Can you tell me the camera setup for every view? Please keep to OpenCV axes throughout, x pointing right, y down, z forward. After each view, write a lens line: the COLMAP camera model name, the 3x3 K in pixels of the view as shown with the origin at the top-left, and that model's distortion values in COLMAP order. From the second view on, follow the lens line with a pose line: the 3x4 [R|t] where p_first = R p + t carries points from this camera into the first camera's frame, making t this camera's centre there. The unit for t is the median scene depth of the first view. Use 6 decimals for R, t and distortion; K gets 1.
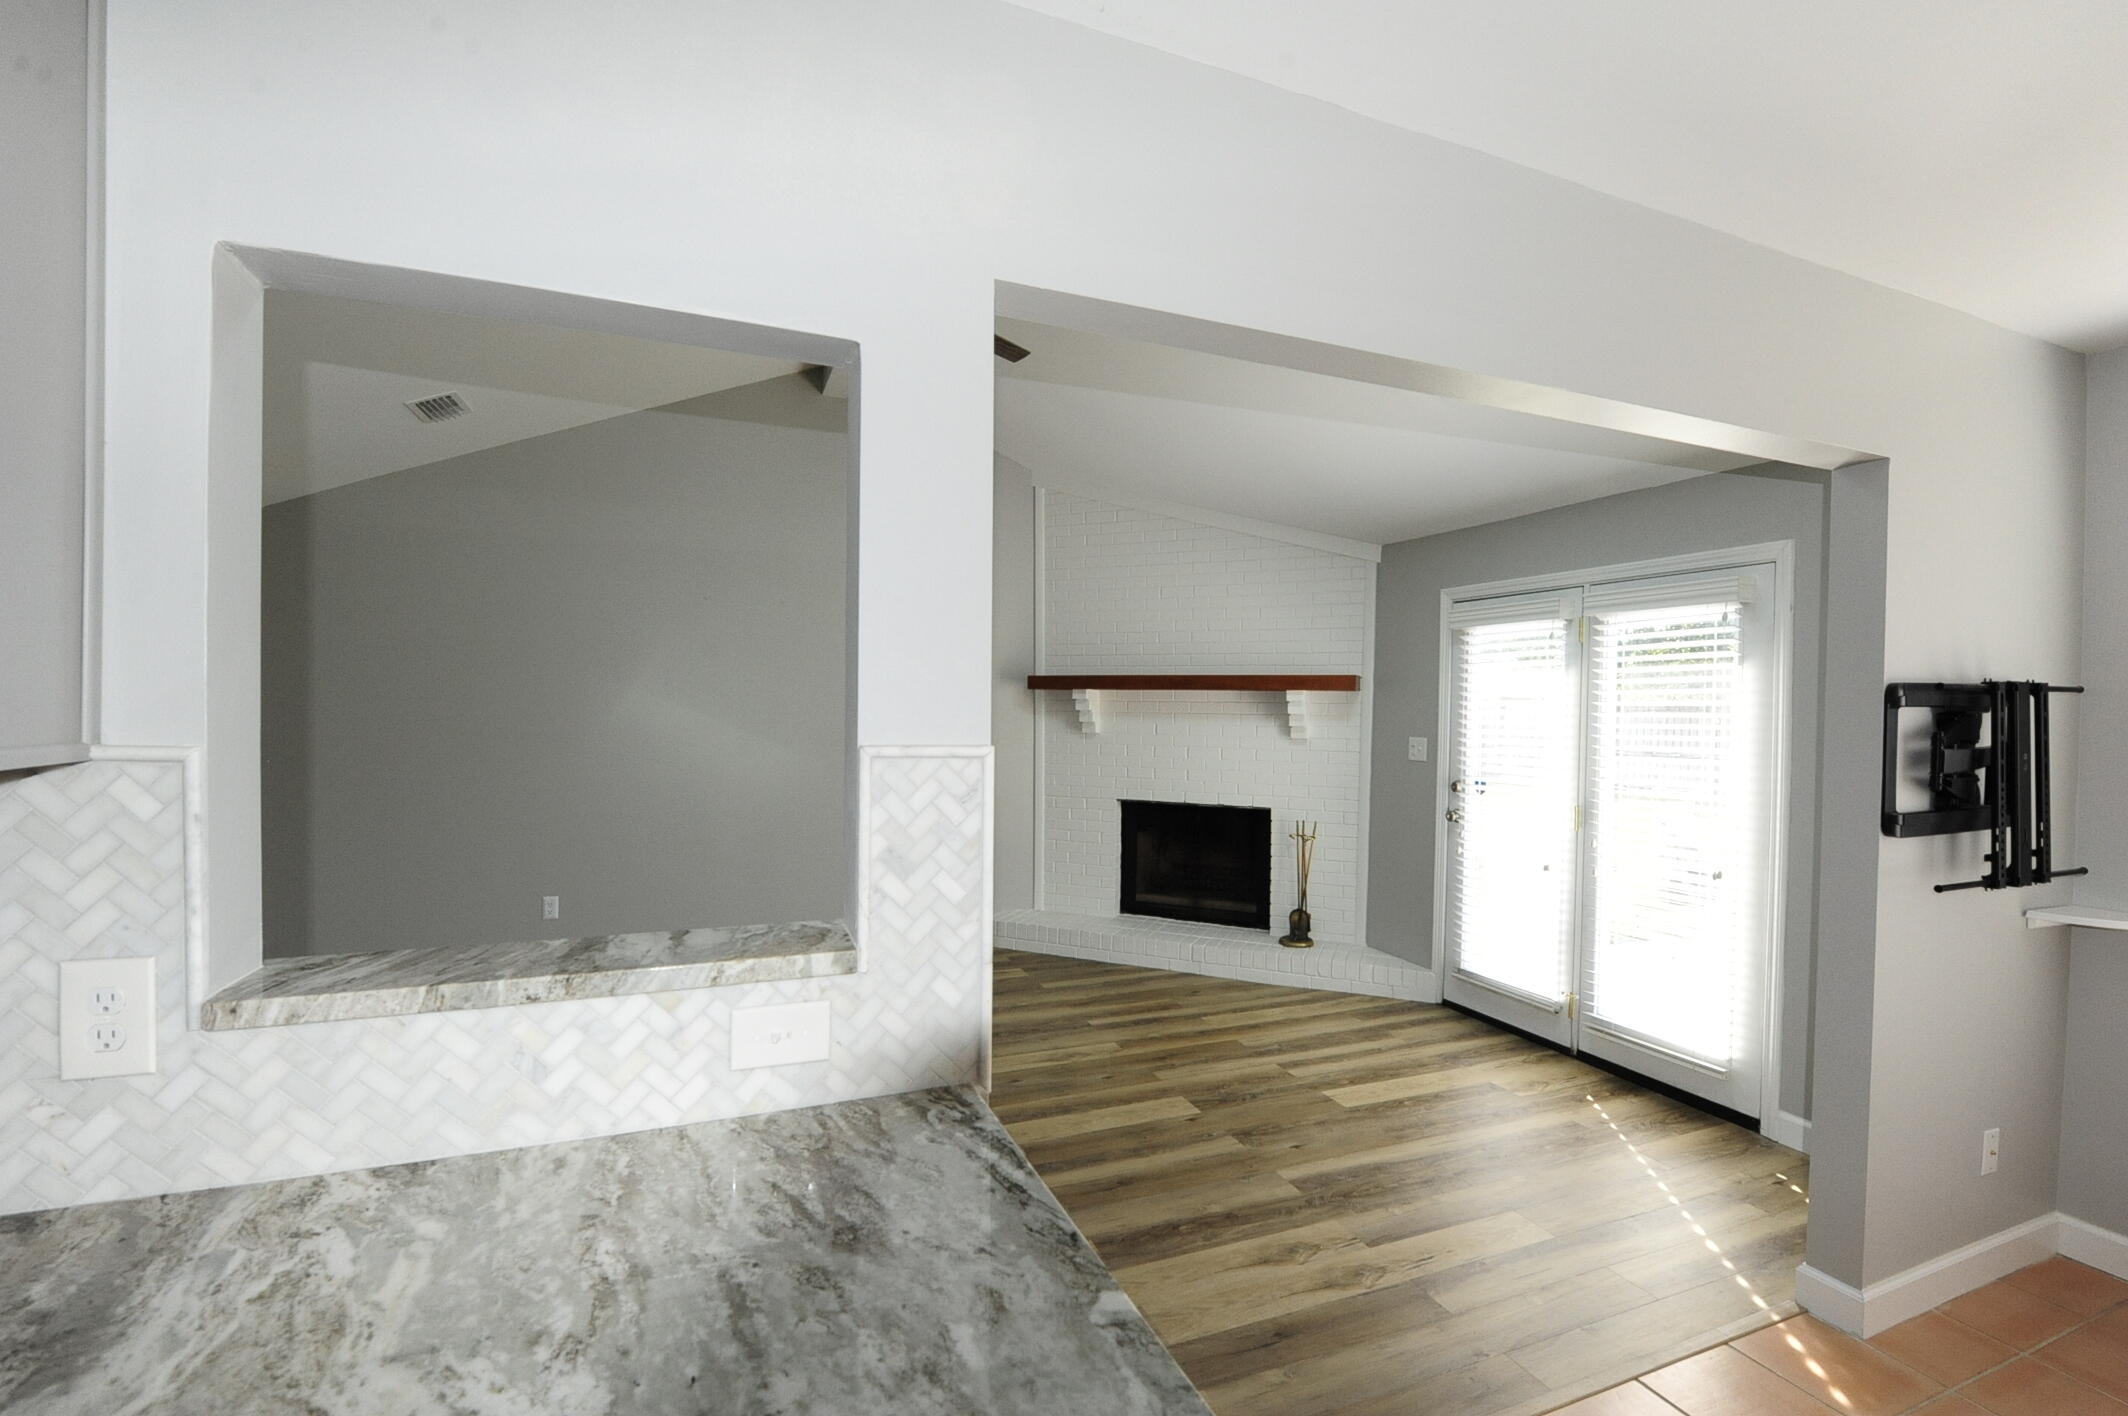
lens RADIAL K [[925.6, 0, 1061.6], [0, 925.6, 718.0], [0, 0, 1]] dist [-0.015940, -0.001729]
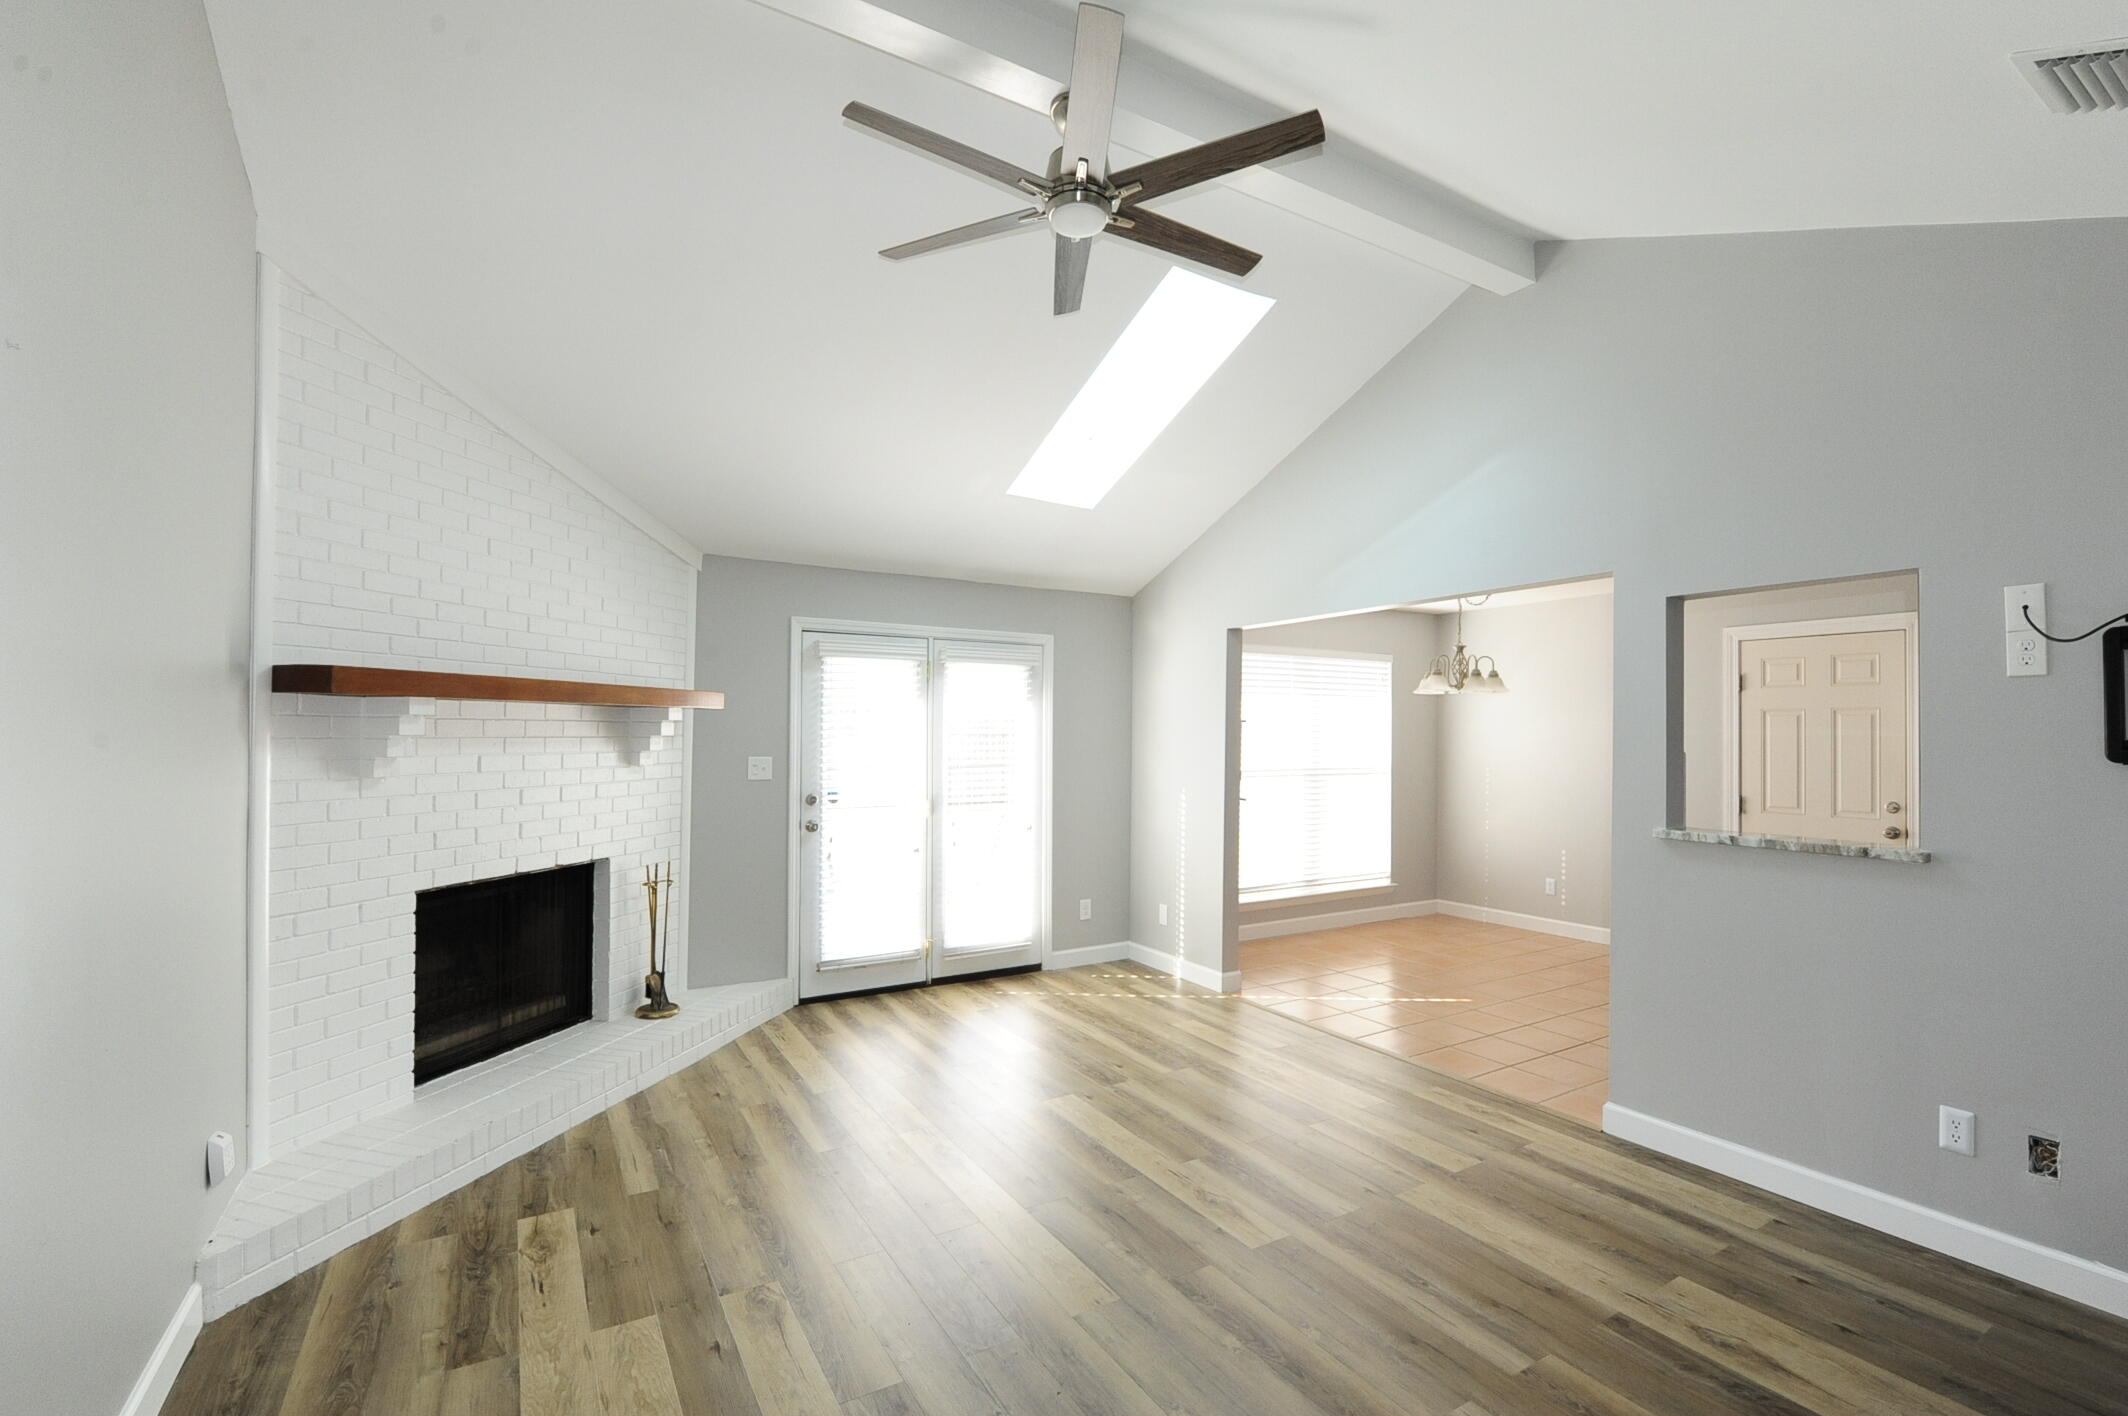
lens RADIAL K [[925.6, 0, 1061.6], [0, 925.6, 718.0], [0, 0, 1]] dist [-0.015940, -0.001729]
pose [[-0.157924, 0.000875, 0.987451, -0.690969], [0.004889, 0.999988, -0.000104, -0.020253], [-0.987439, 0.004811, -0.157926, 0.862688]]
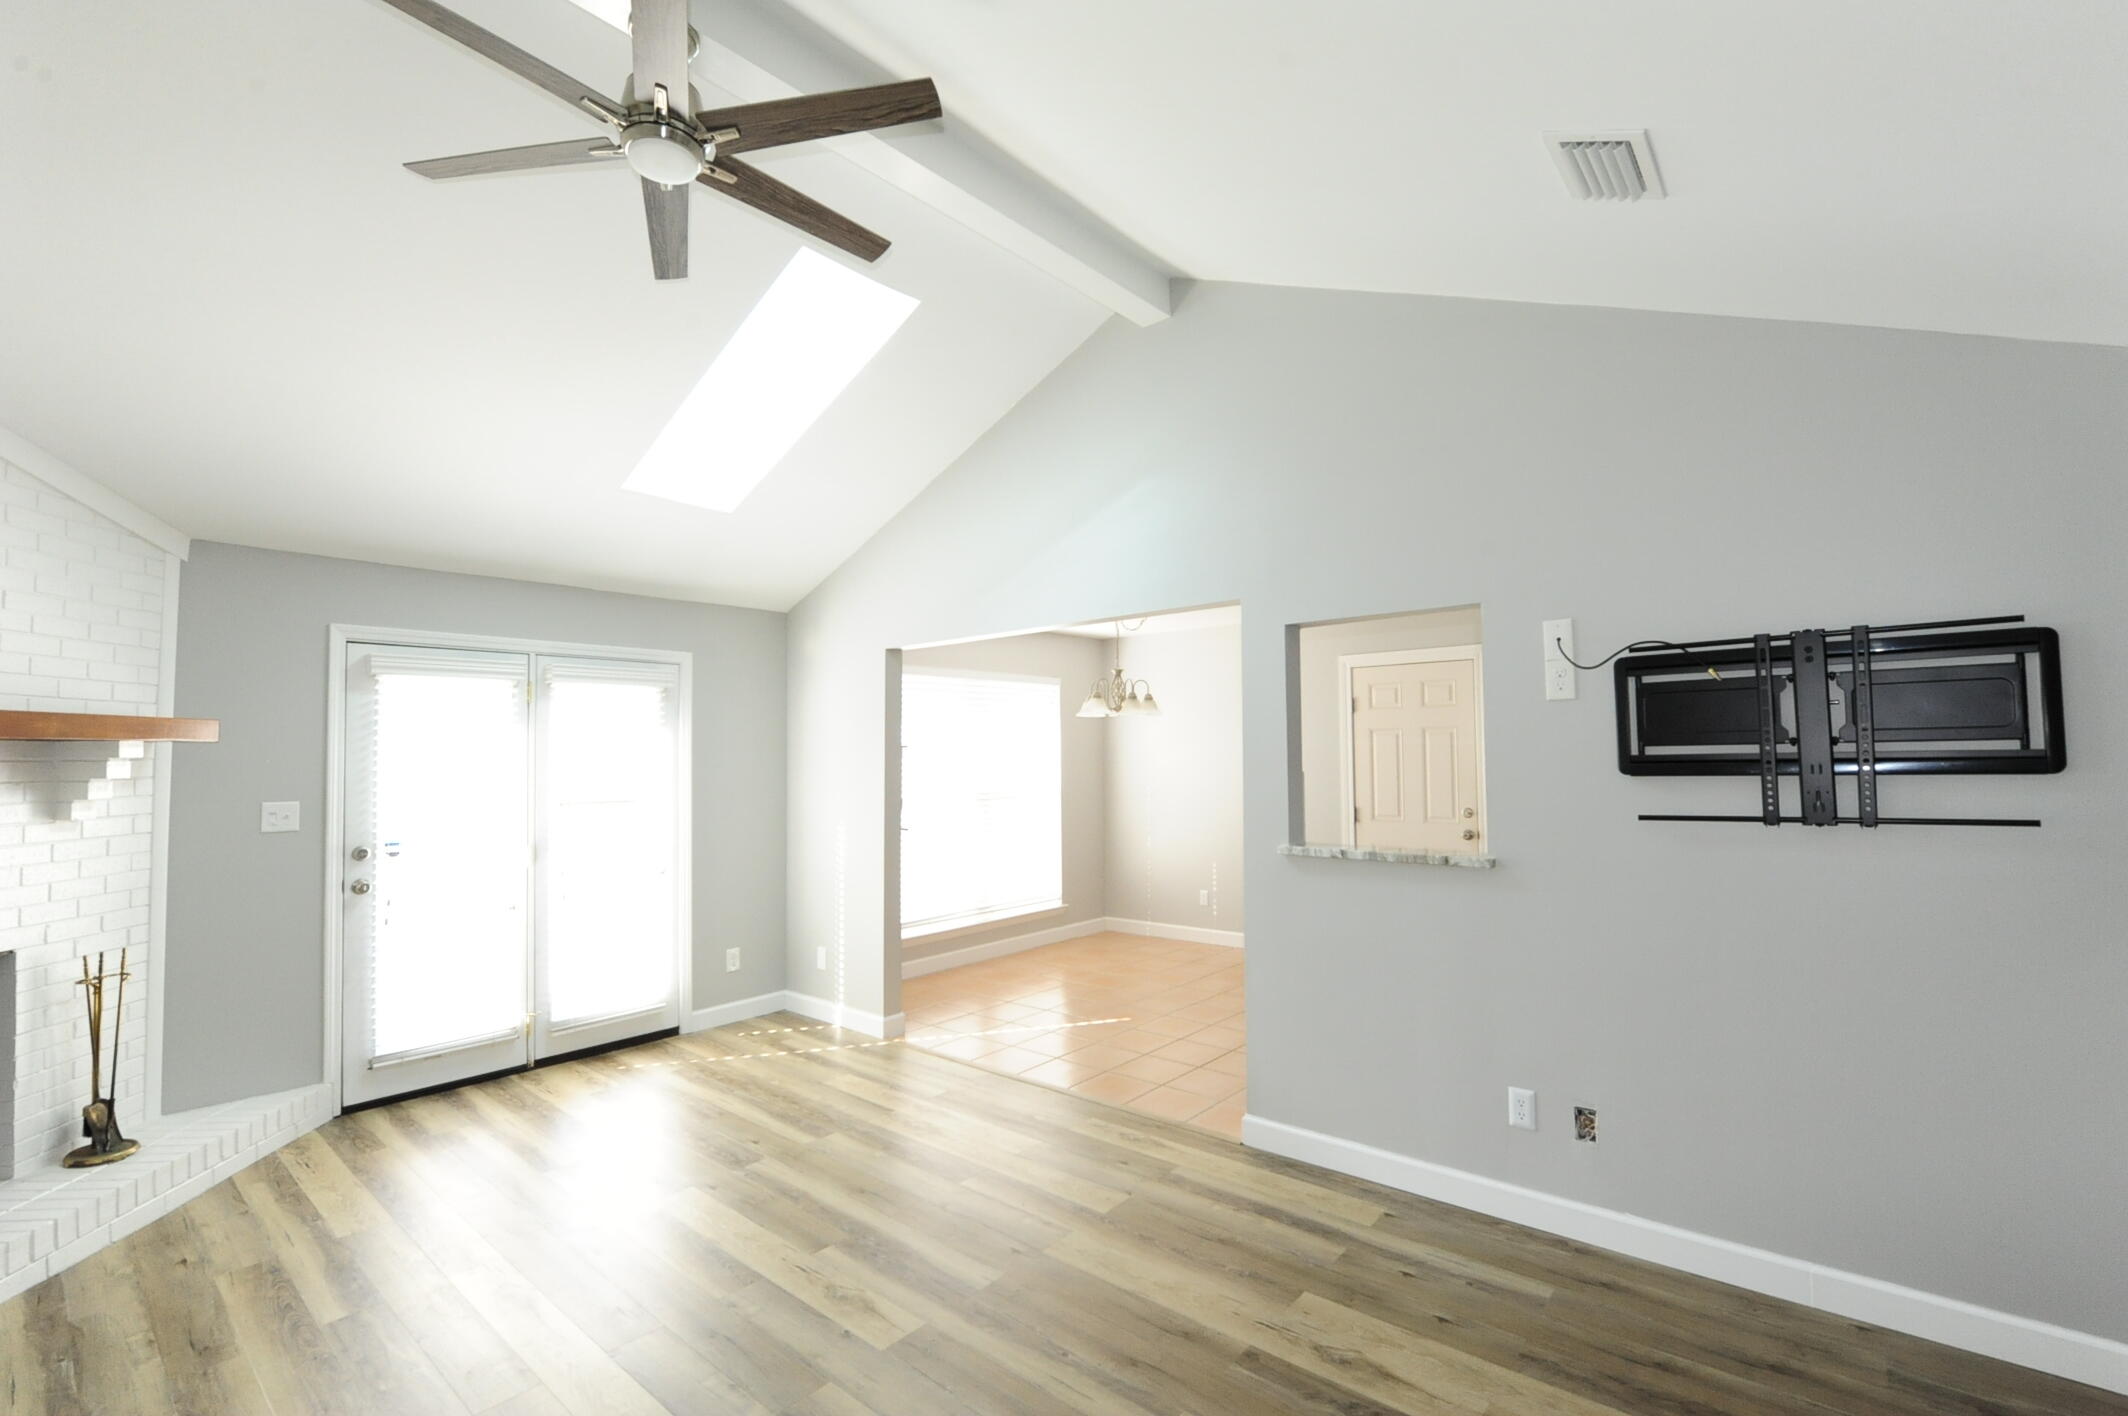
lens RADIAL K [[932.1, 0, 1062.6], [0, 932.1, 716.8], [0, 0, 1]] dist [-0.016746, -0.001187]
pose [[-0.467120, 0.028107, 0.883747, -0.647248], [0.018004, 0.999590, -0.022276, -0.022749], [-0.884011, 0.005505, -0.467434, 0.803808]]
